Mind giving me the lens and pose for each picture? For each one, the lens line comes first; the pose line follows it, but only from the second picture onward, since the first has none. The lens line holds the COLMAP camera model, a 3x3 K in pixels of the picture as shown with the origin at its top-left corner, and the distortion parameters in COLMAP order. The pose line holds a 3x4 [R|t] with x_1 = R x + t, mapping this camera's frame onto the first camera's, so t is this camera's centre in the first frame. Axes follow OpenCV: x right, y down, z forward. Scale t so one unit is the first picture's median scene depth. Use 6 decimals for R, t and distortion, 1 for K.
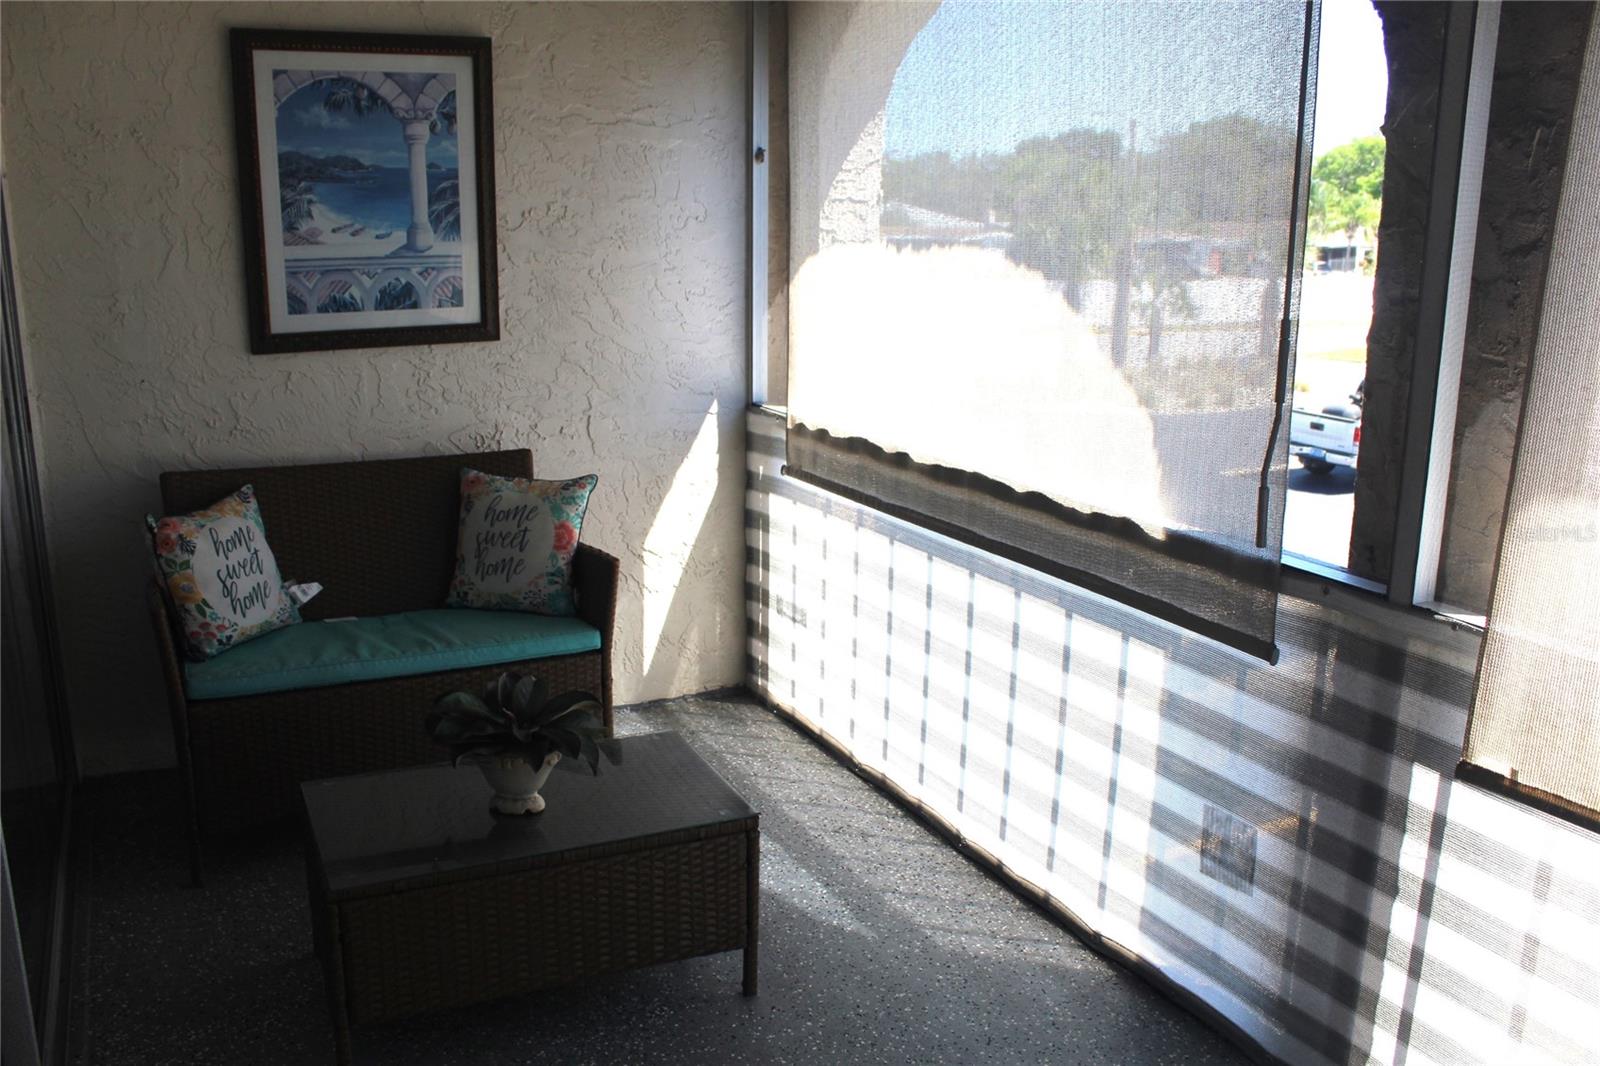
lens RADIAL K [[1373.5, 0, 800.0], [0, 1373.5, 533.0], [0, 0, 1]] dist [-0.166955, 0.166782]
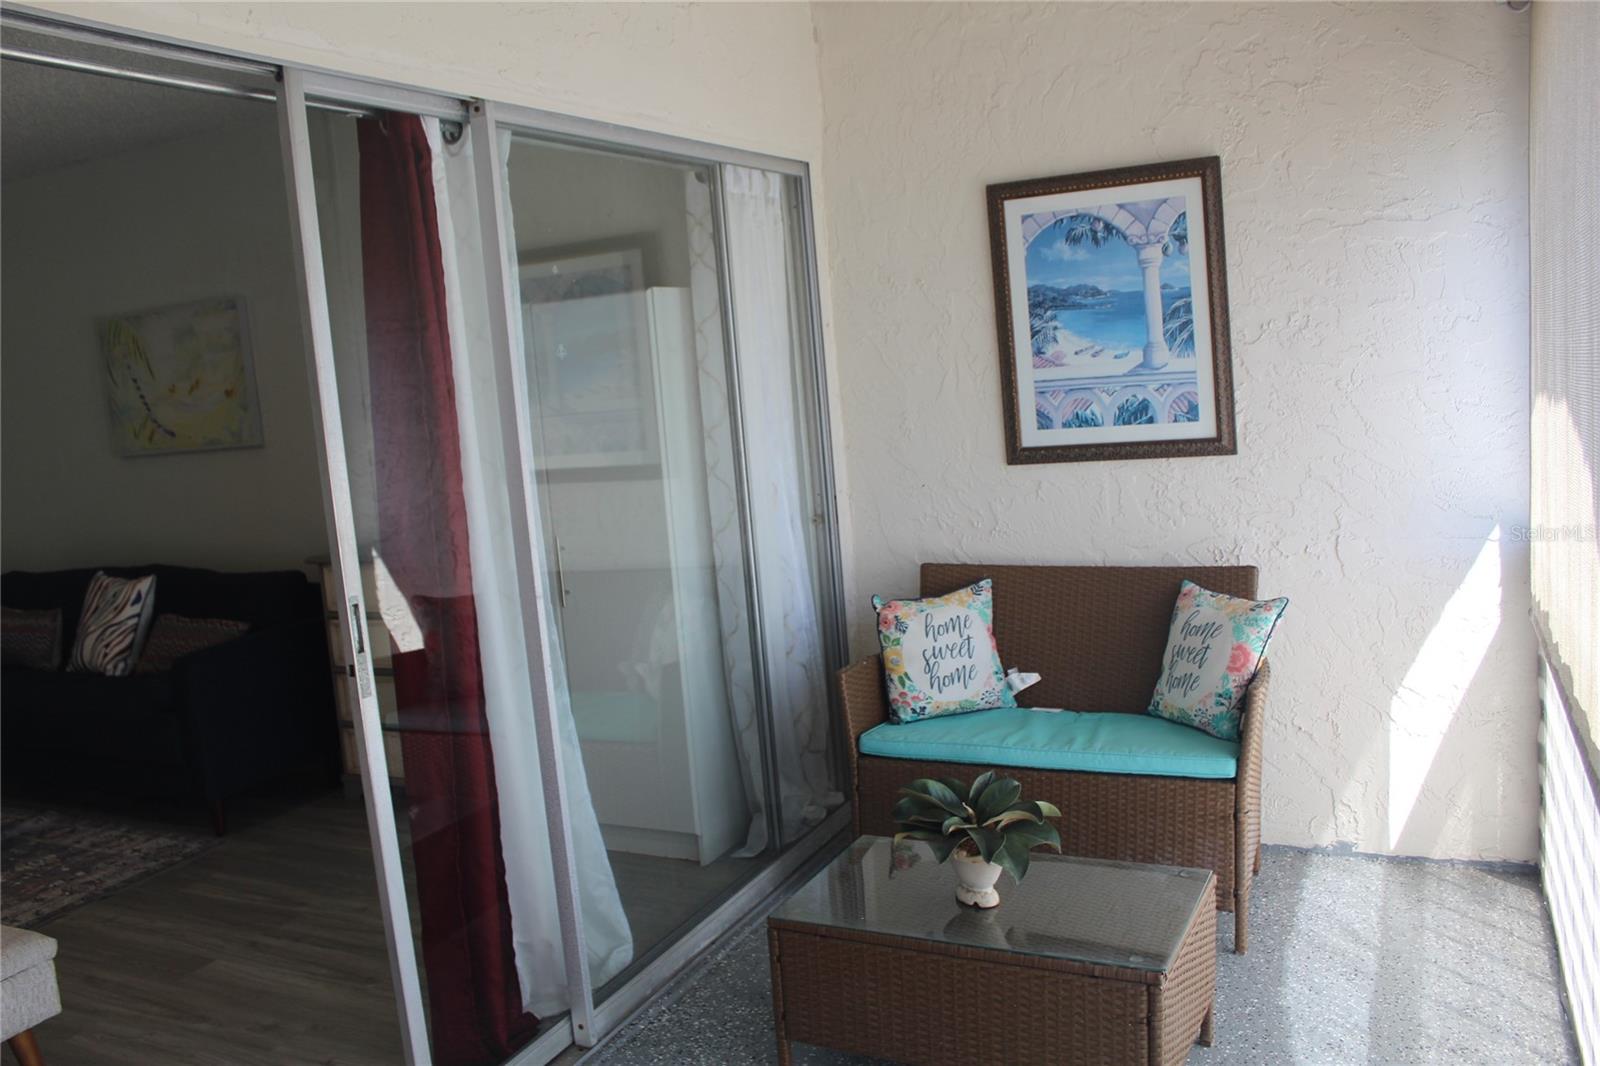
lens RADIAL K [[1373.5, 0, 800.0], [0, 1373.5, 533.0], [0, 0, 1]] dist [-0.166955, 0.166782]
pose [[0.590592, 0.046410, -0.805635, 0.413777], [-0.103360, 0.994472, -0.018482, -0.036168], [0.800324, 0.094186, 0.592124, 0.177898]]
